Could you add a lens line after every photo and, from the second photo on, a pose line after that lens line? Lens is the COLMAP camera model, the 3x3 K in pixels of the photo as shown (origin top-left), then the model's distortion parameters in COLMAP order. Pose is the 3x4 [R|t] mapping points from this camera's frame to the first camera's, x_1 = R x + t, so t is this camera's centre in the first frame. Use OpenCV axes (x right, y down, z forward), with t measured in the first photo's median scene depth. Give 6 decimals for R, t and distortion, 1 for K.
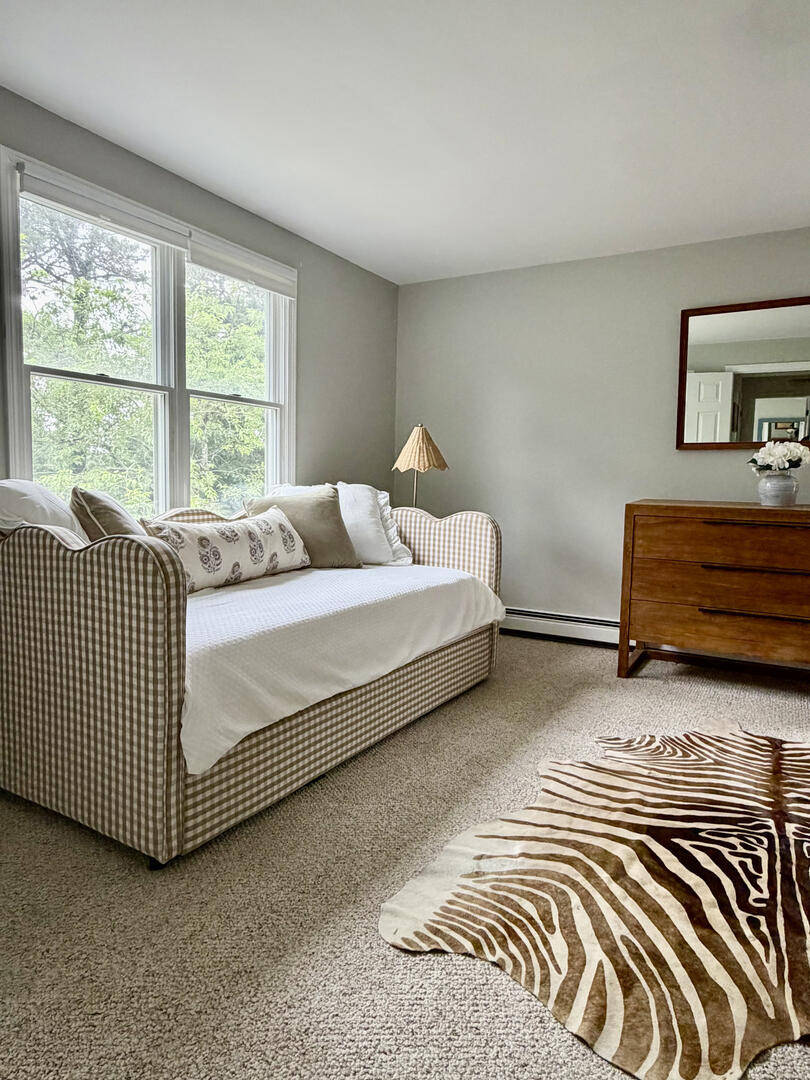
lens RADIAL K [[686.8, 0, 407.5], [0, 686.8, 538.7], [0, 0, 1]] dist [0.005420, 0.003439]
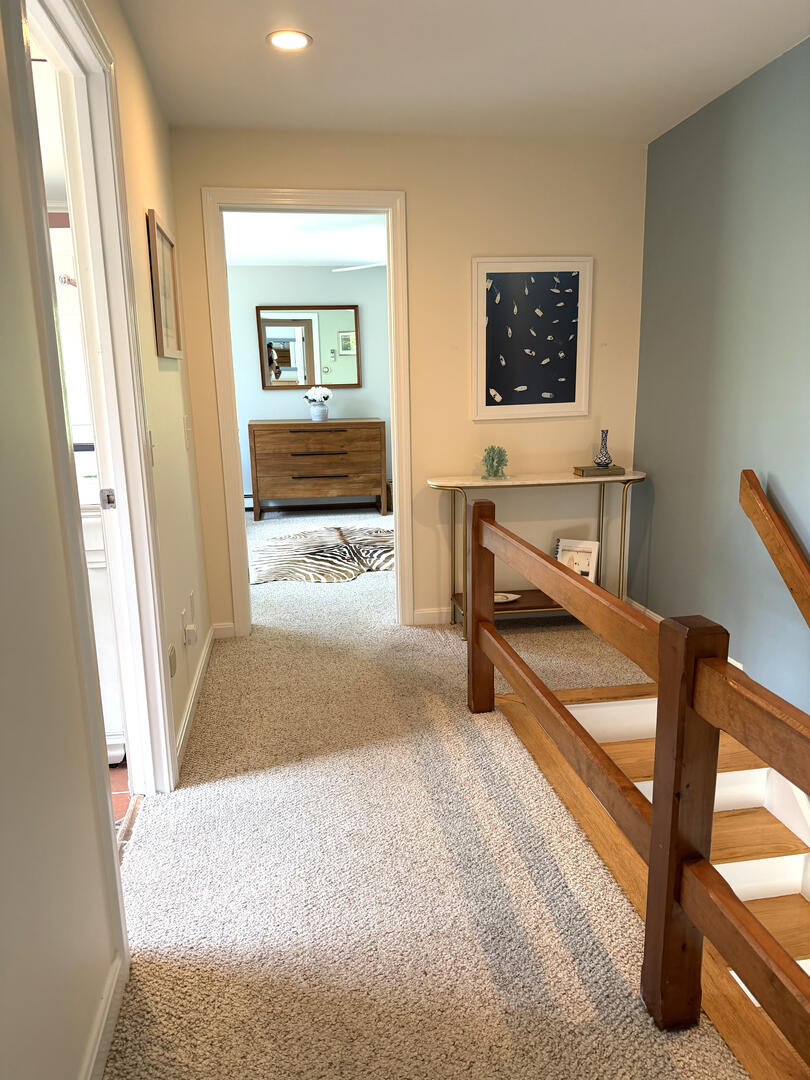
lens RADIAL K [[749.6, 0, 408.2], [0, 749.6, 540.4], [0, 0, 1]] dist [0.011170, -0.000336]
pose [[0.776413, -0.161157, 0.609271, -0.997044], [0.089727, 0.985171, 0.146243, -0.001770], [-0.623804, -0.058877, 0.779360, -1.339833]]
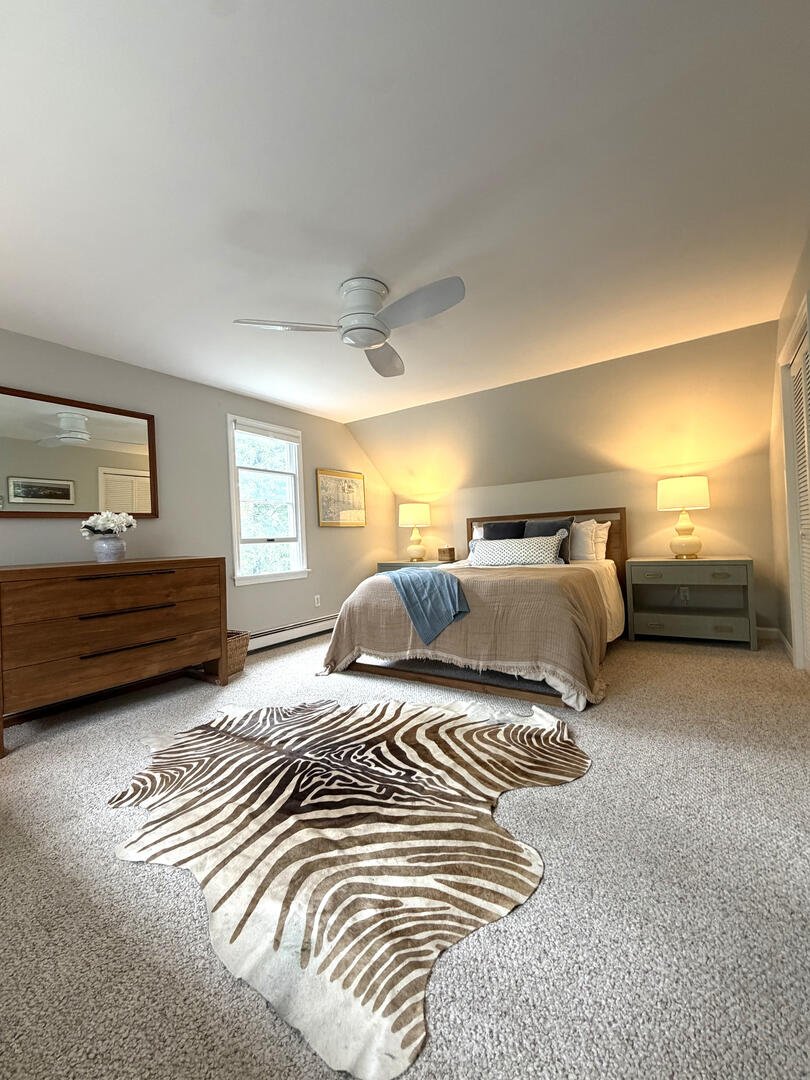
lens RADIAL K [[444.3, 0, 409.5], [0, 444.3, 521.5], [0, 0, 1]] dist [0.002289, 0.000005]
pose [[0.082265, 0.013796, 0.996515, -0.405732], [0.136156, 0.990373, -0.024951, -0.040553], [-0.987266, 0.137734, 0.079595, 0.606670]]
